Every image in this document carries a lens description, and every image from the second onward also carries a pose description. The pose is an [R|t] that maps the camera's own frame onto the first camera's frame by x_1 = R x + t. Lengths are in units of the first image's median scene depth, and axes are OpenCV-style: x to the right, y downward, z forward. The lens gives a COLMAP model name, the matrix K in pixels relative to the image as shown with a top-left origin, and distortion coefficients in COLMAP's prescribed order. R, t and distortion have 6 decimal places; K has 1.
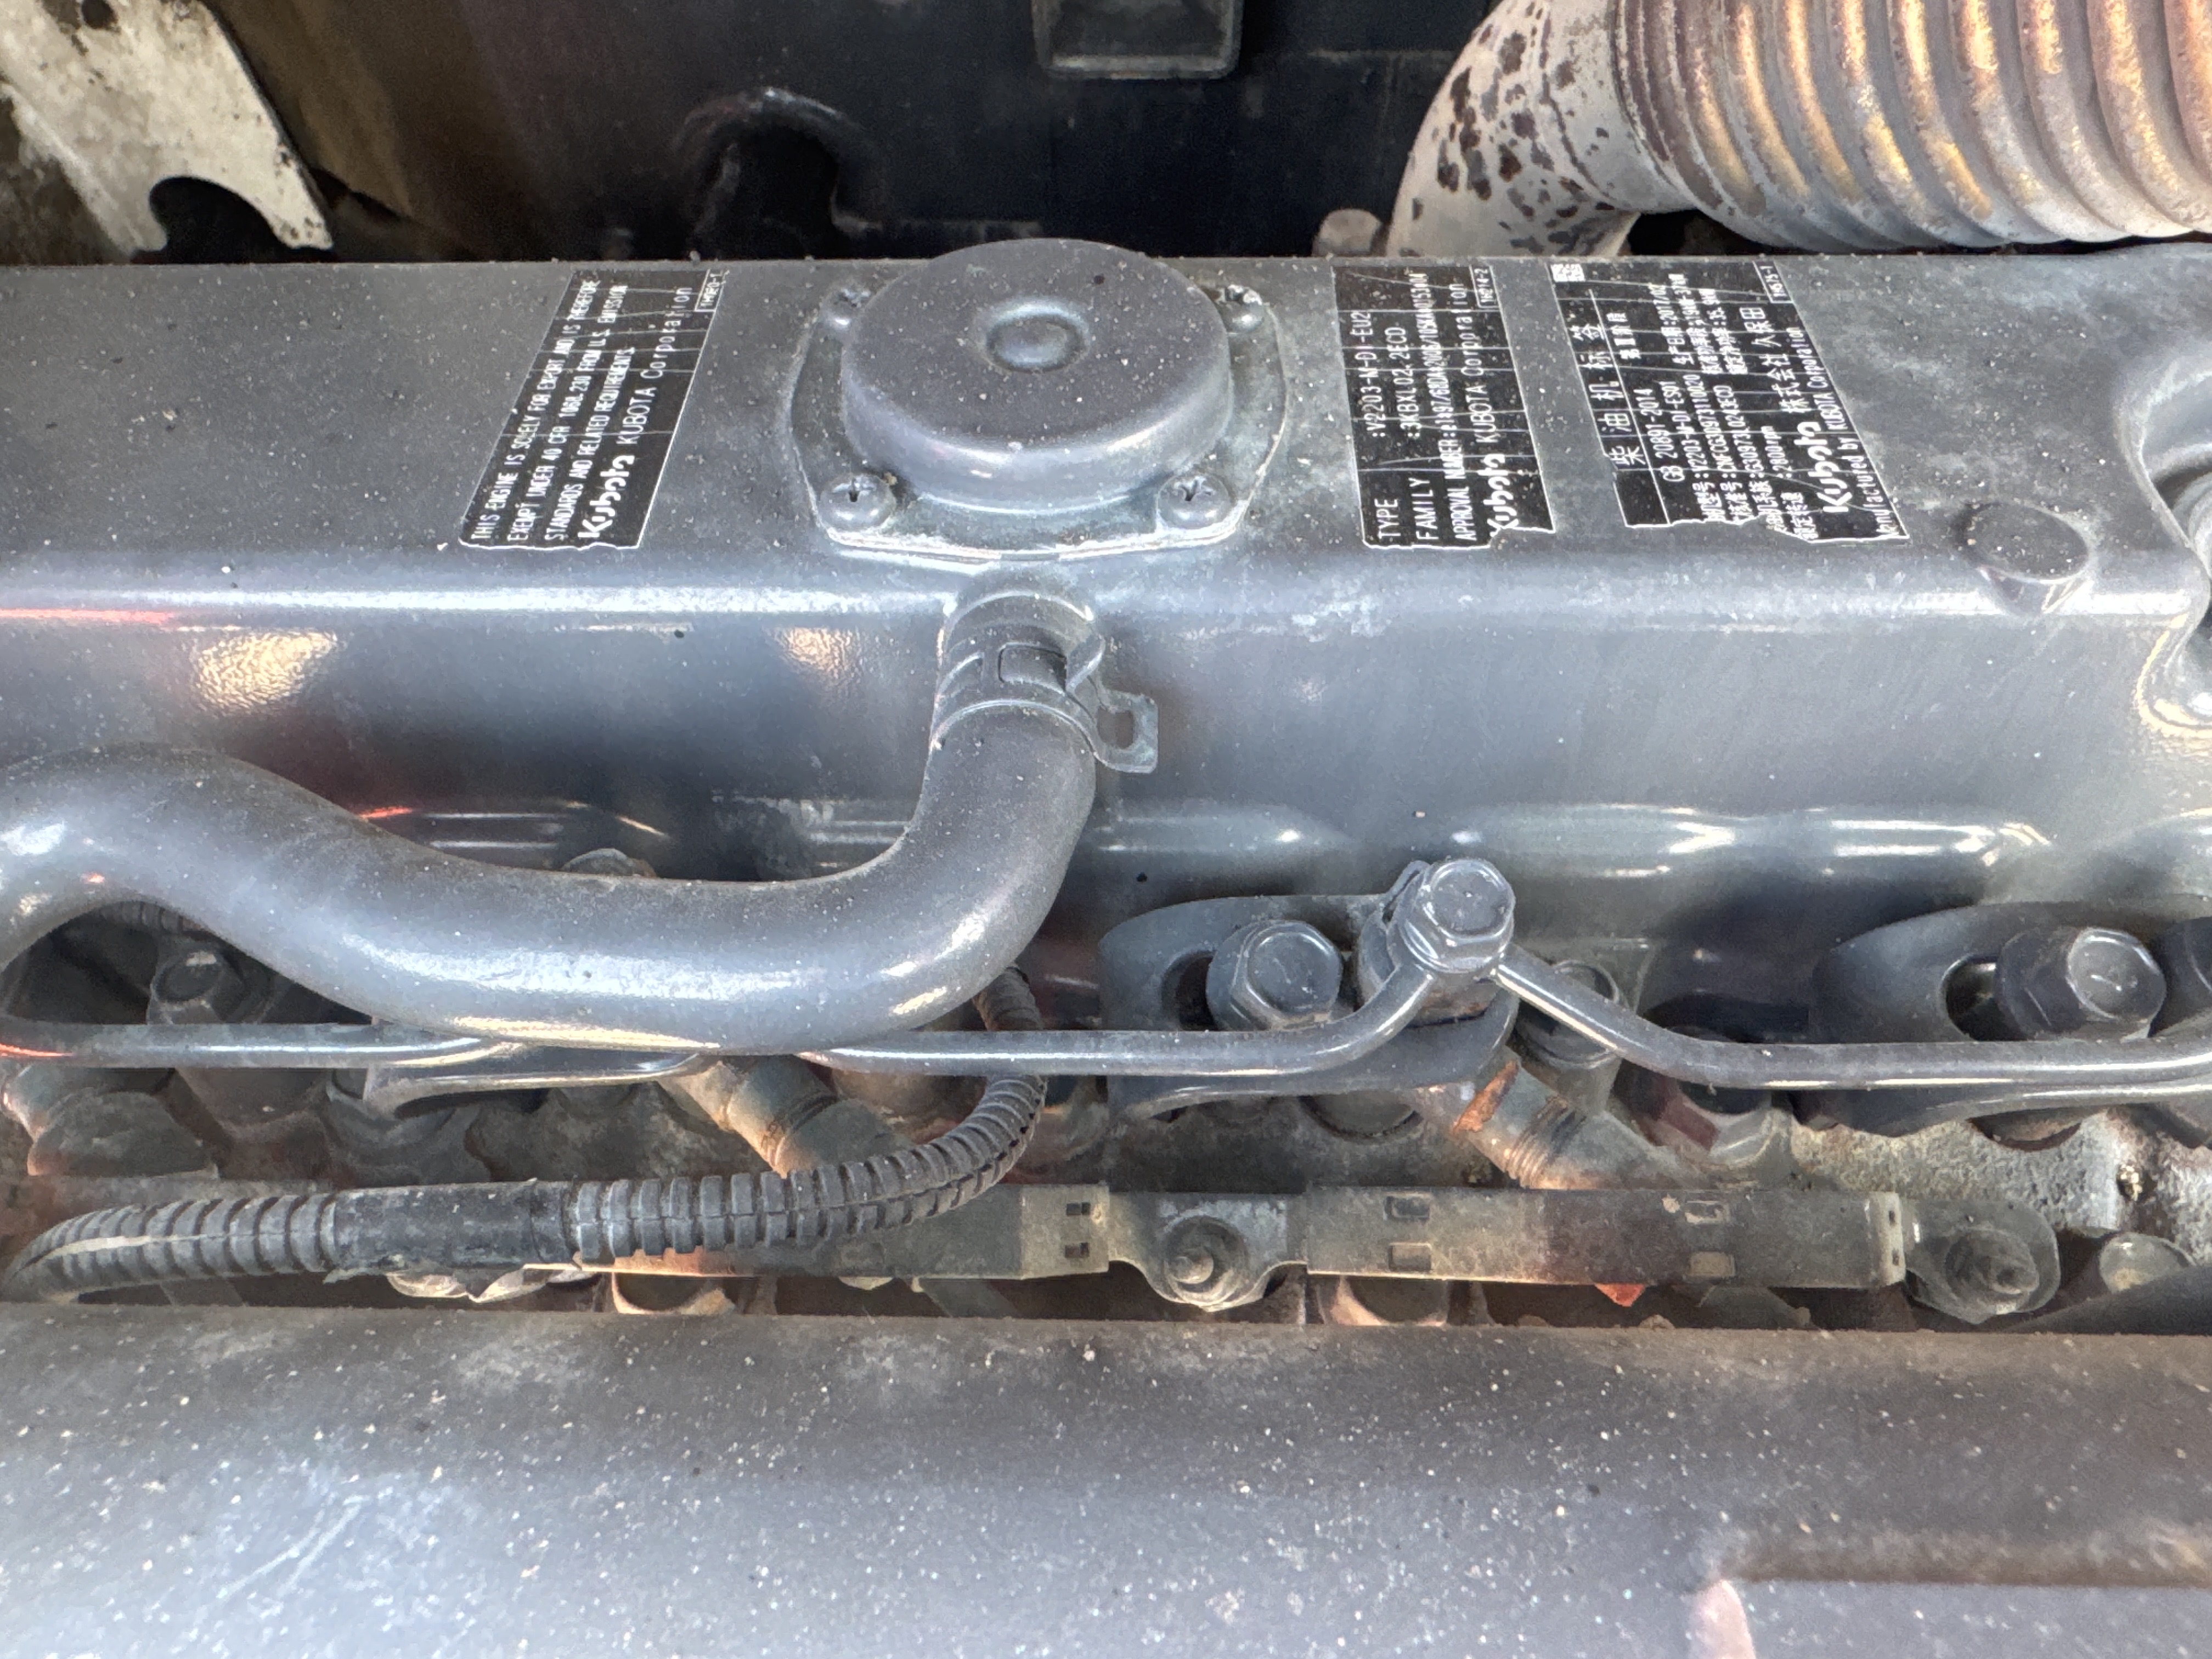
lens RADIAL K [[1585.8, 0, 1106.0], [0, 1585.8, 829.5], [0, 0, 1]] dist [-0.004599, 0.004699]
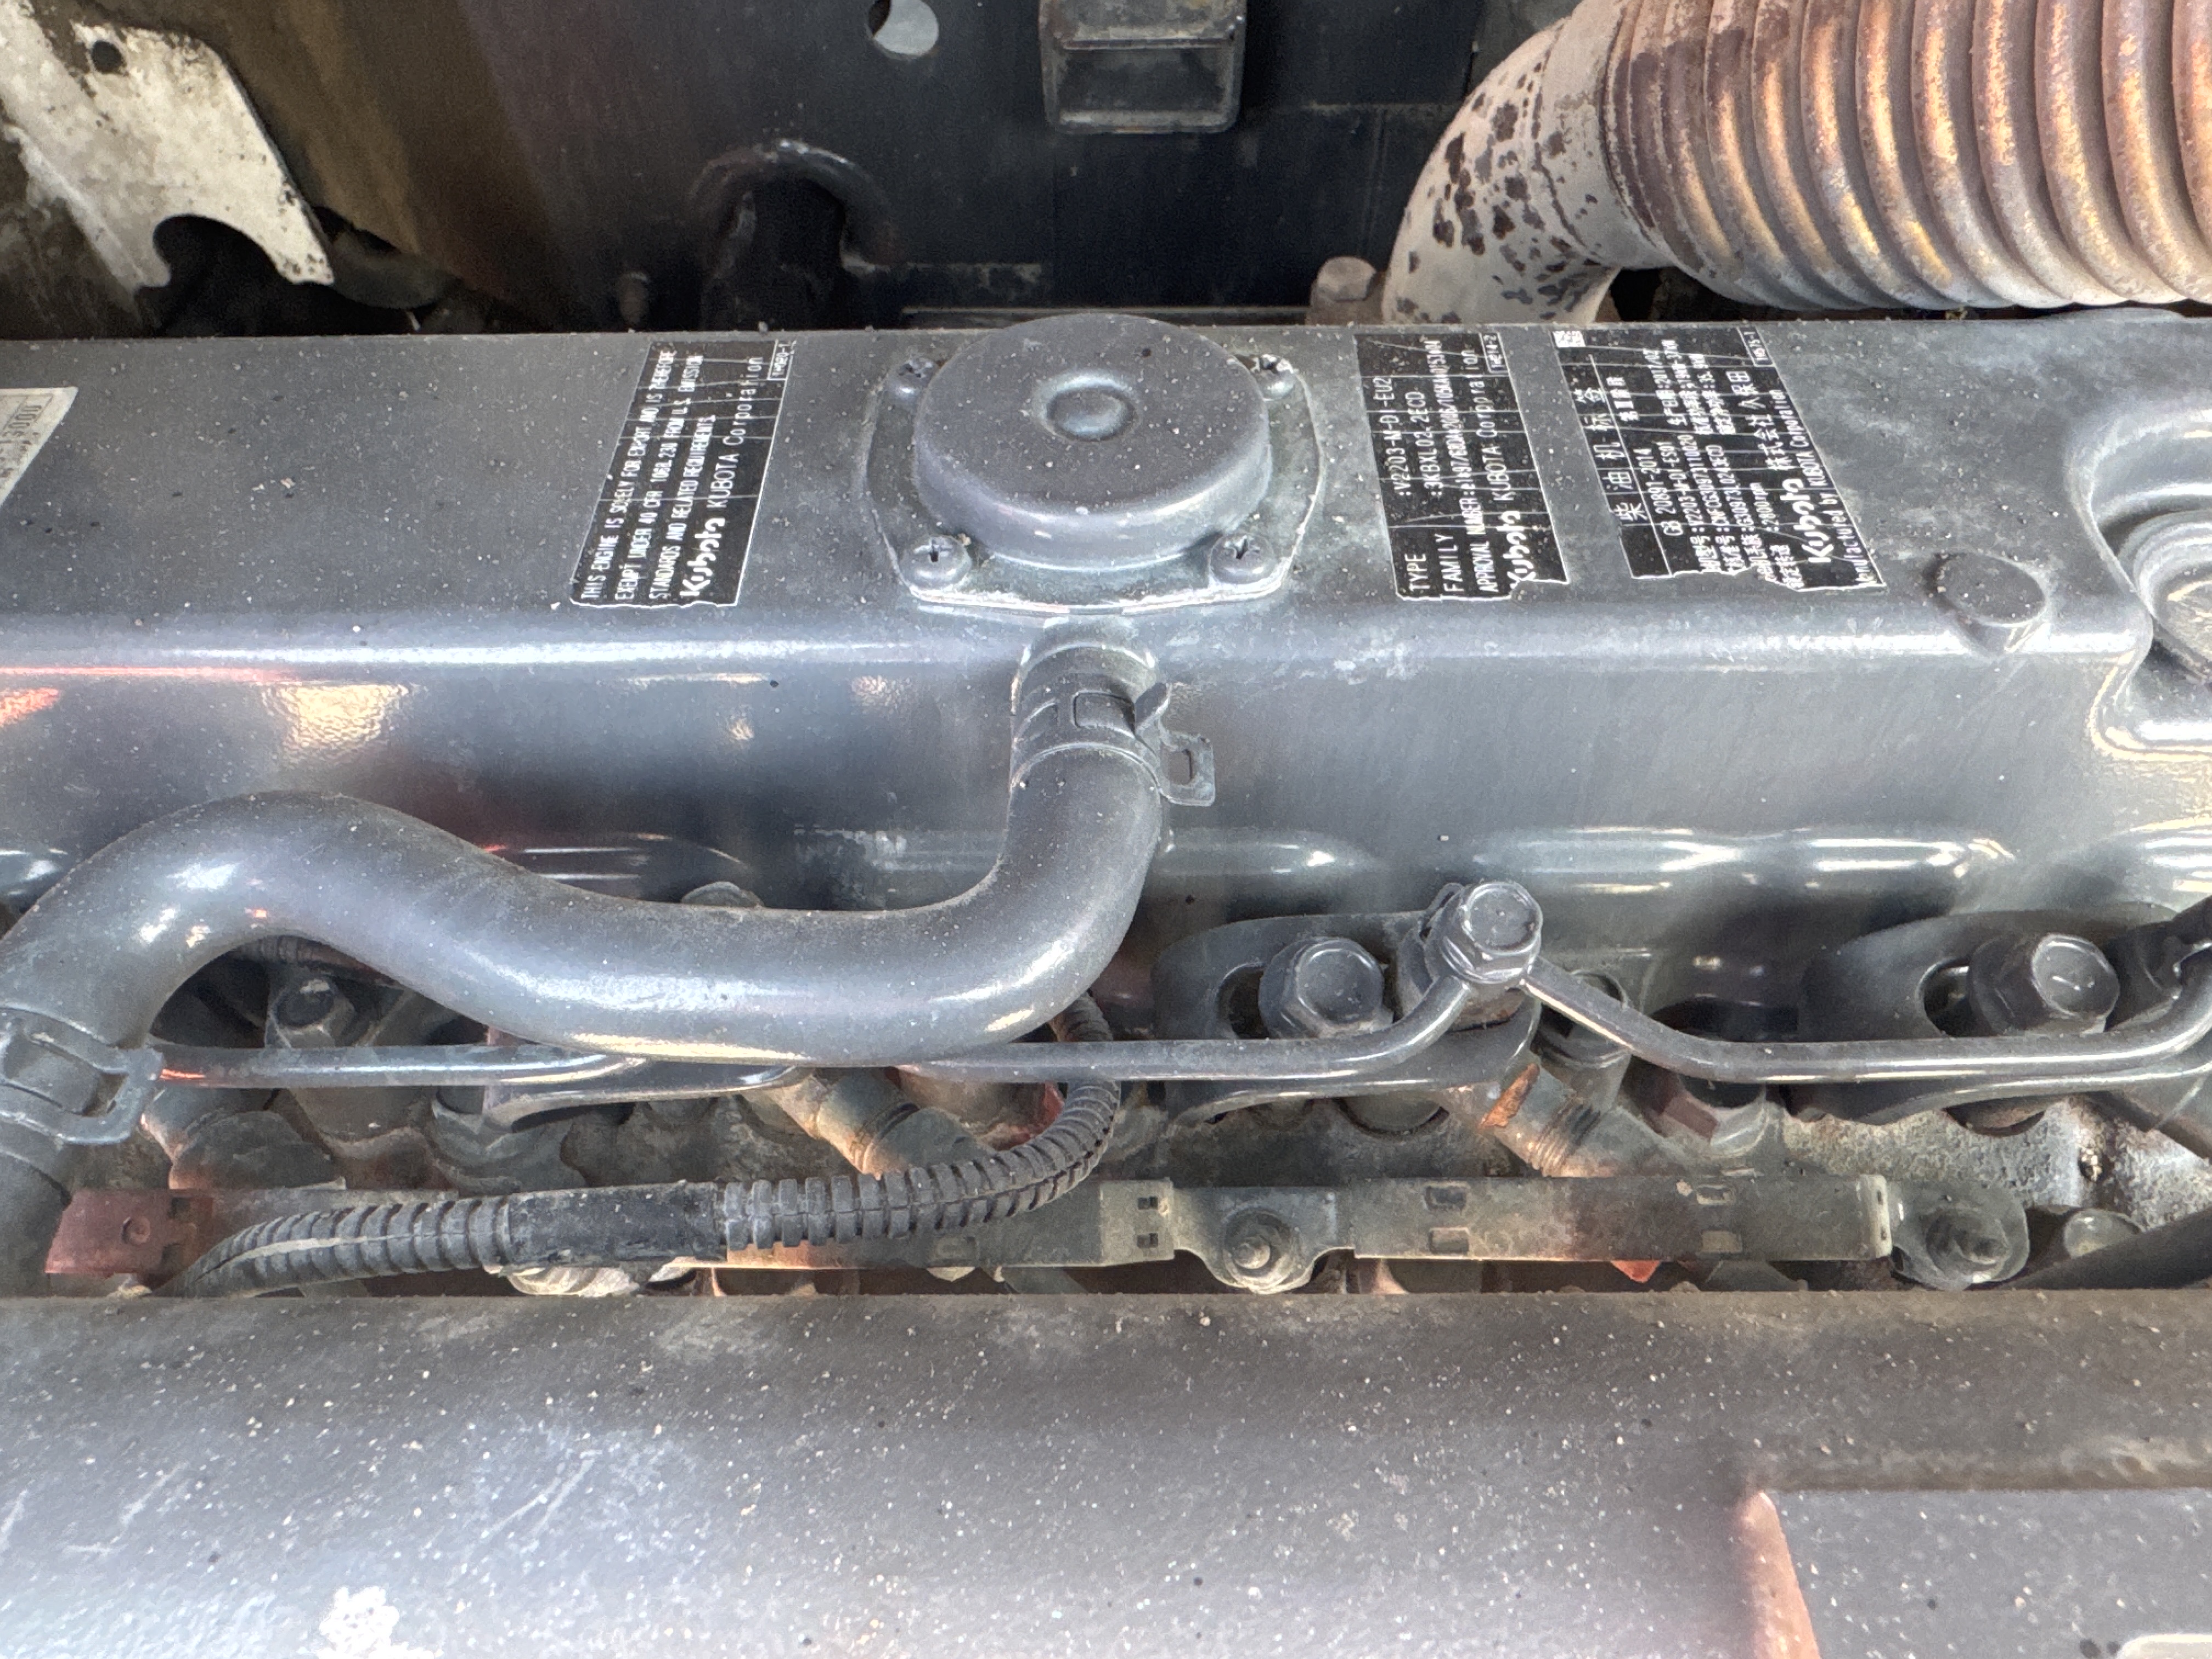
lens RADIAL K [[1582.6, 0, 1107.6], [0, 1582.6, 832.5], [0, 0, 1]] dist [-0.003001, 0.002916]
pose [[0.999701, -0.012663, 0.020903, -0.061708], [0.012747, 0.999911, -0.003881, -0.012953], [-0.020852, 0.004146, 0.999774, -0.093942]]
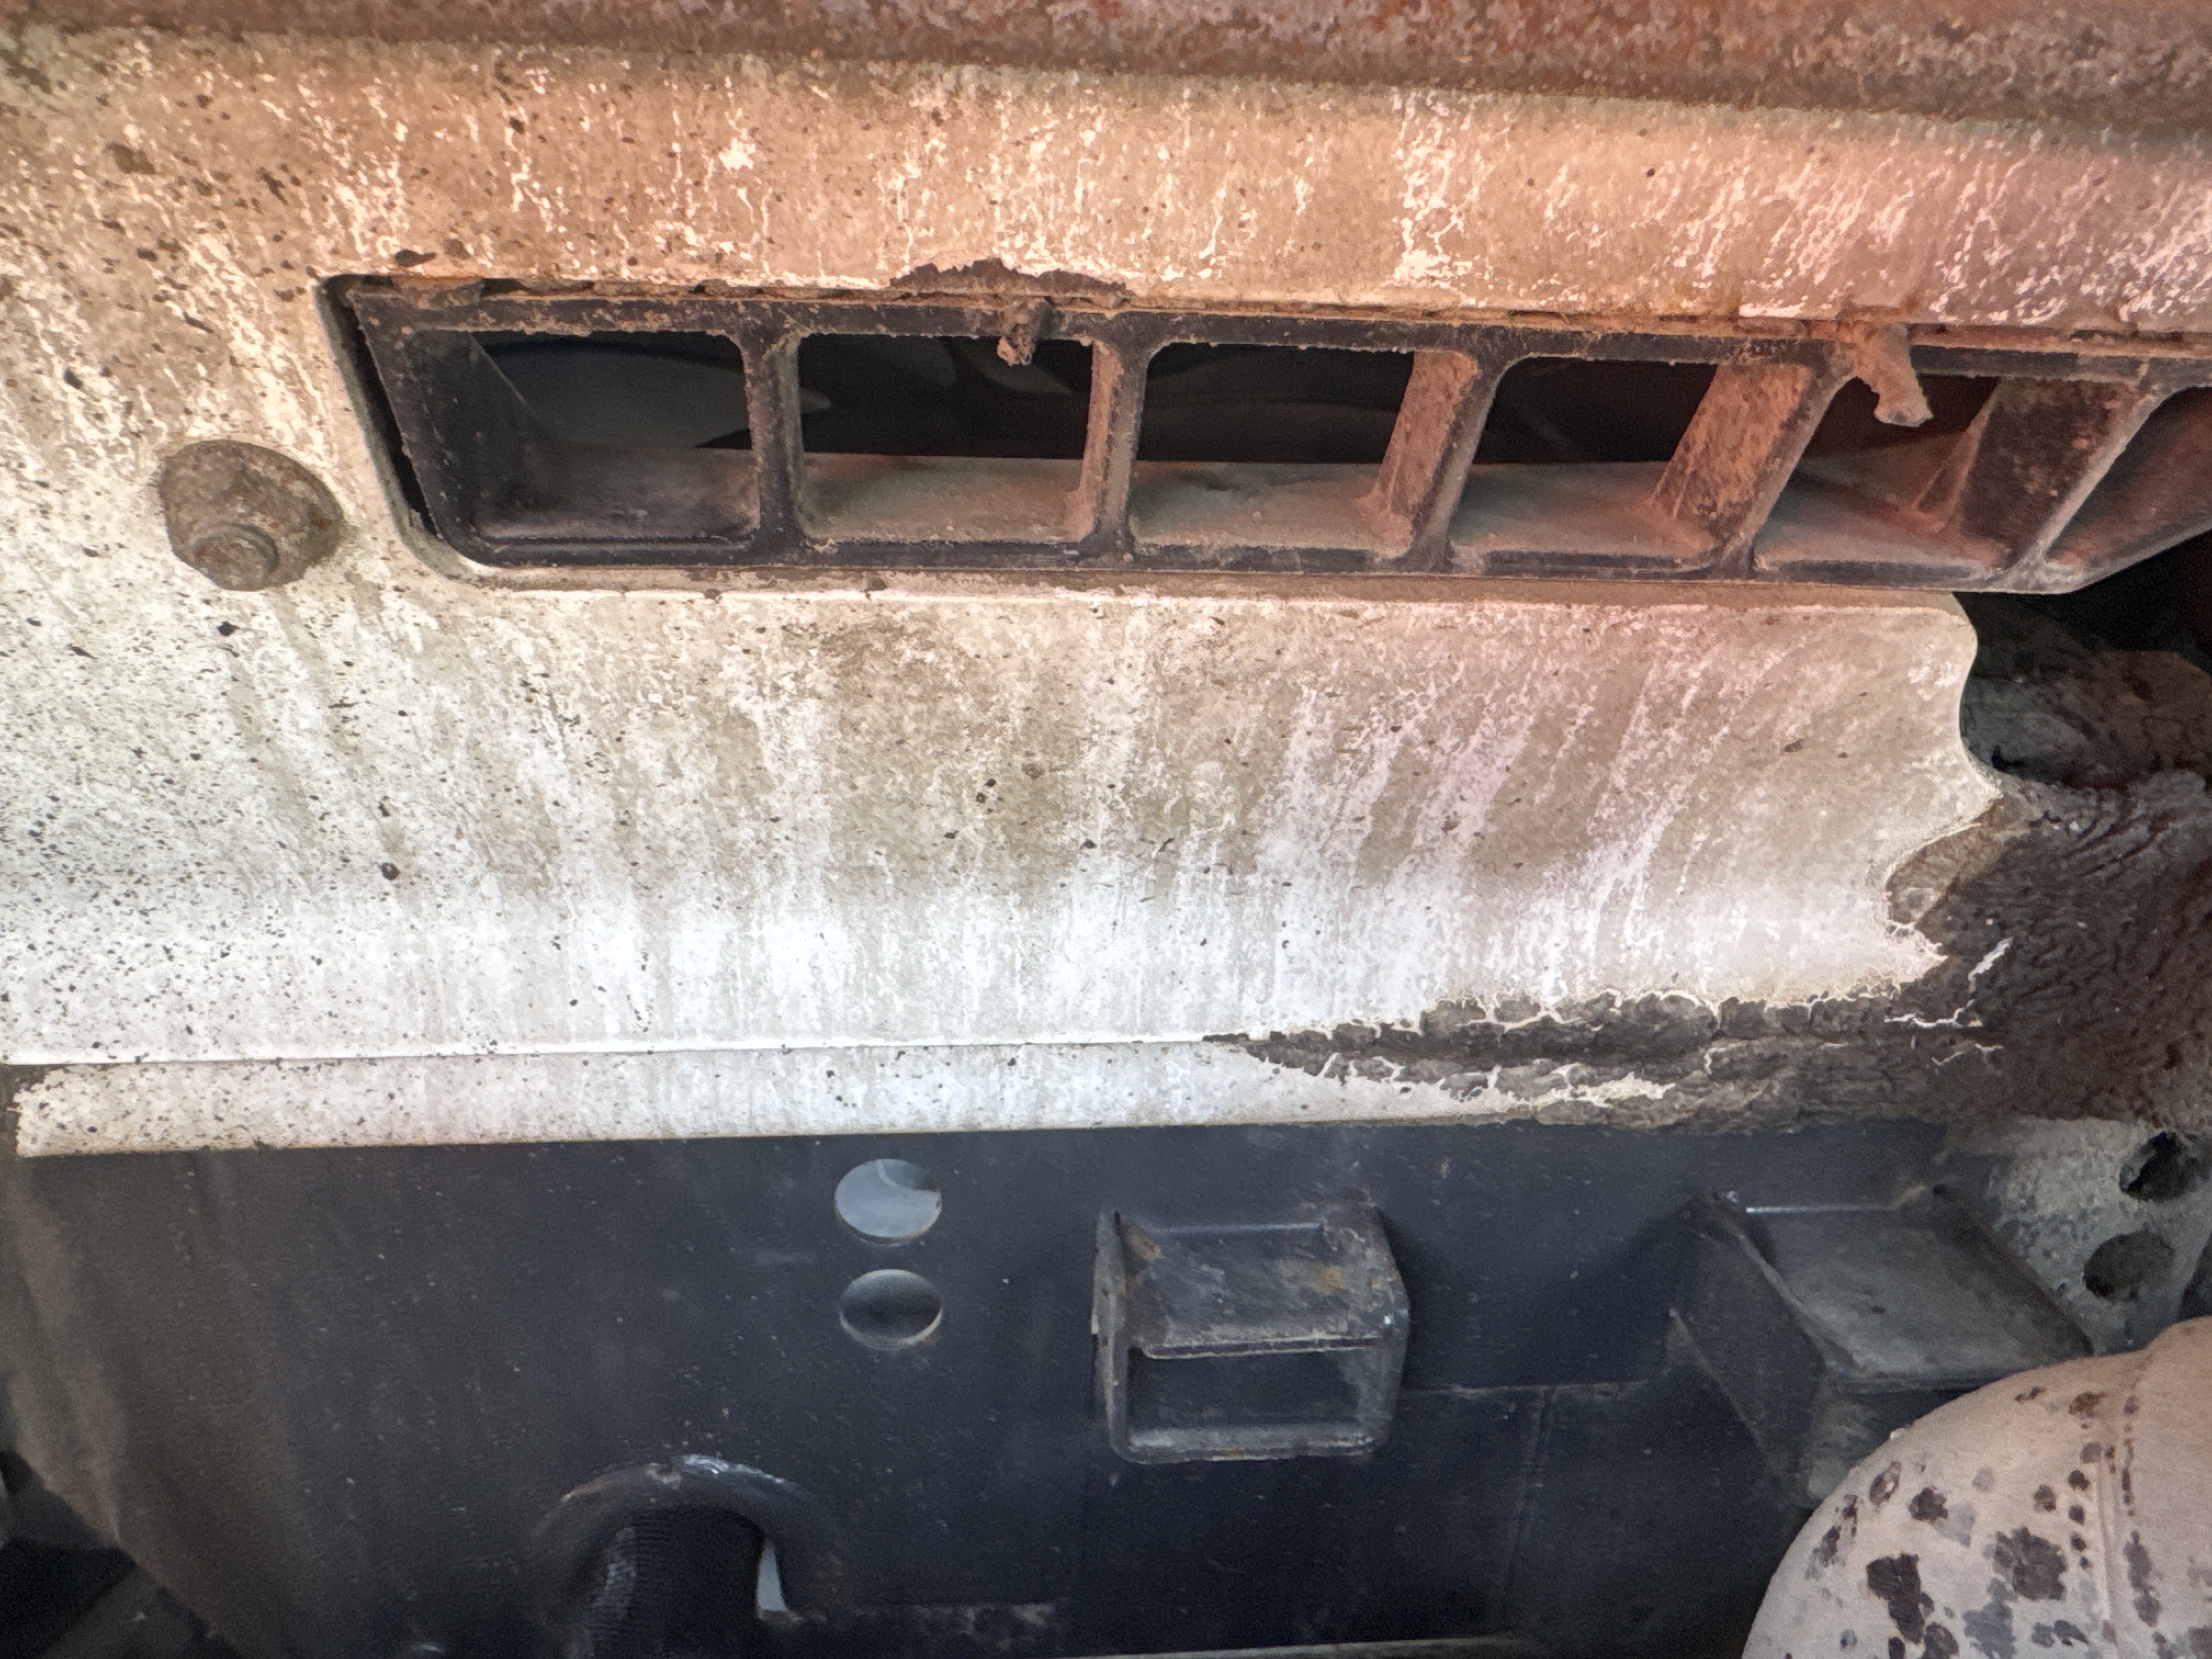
lens RADIAL K [[1582.6, 0, 1107.6], [0, 1582.6, 832.5], [0, 0, 1]] dist [-0.003001, 0.002916]
pose [[0.991102, 0.009785, 0.132741, -0.281575], [0.072605, 0.796110, -0.600780, -0.563510], [-0.111555, 0.605072, 0.788317, 0.573279]]
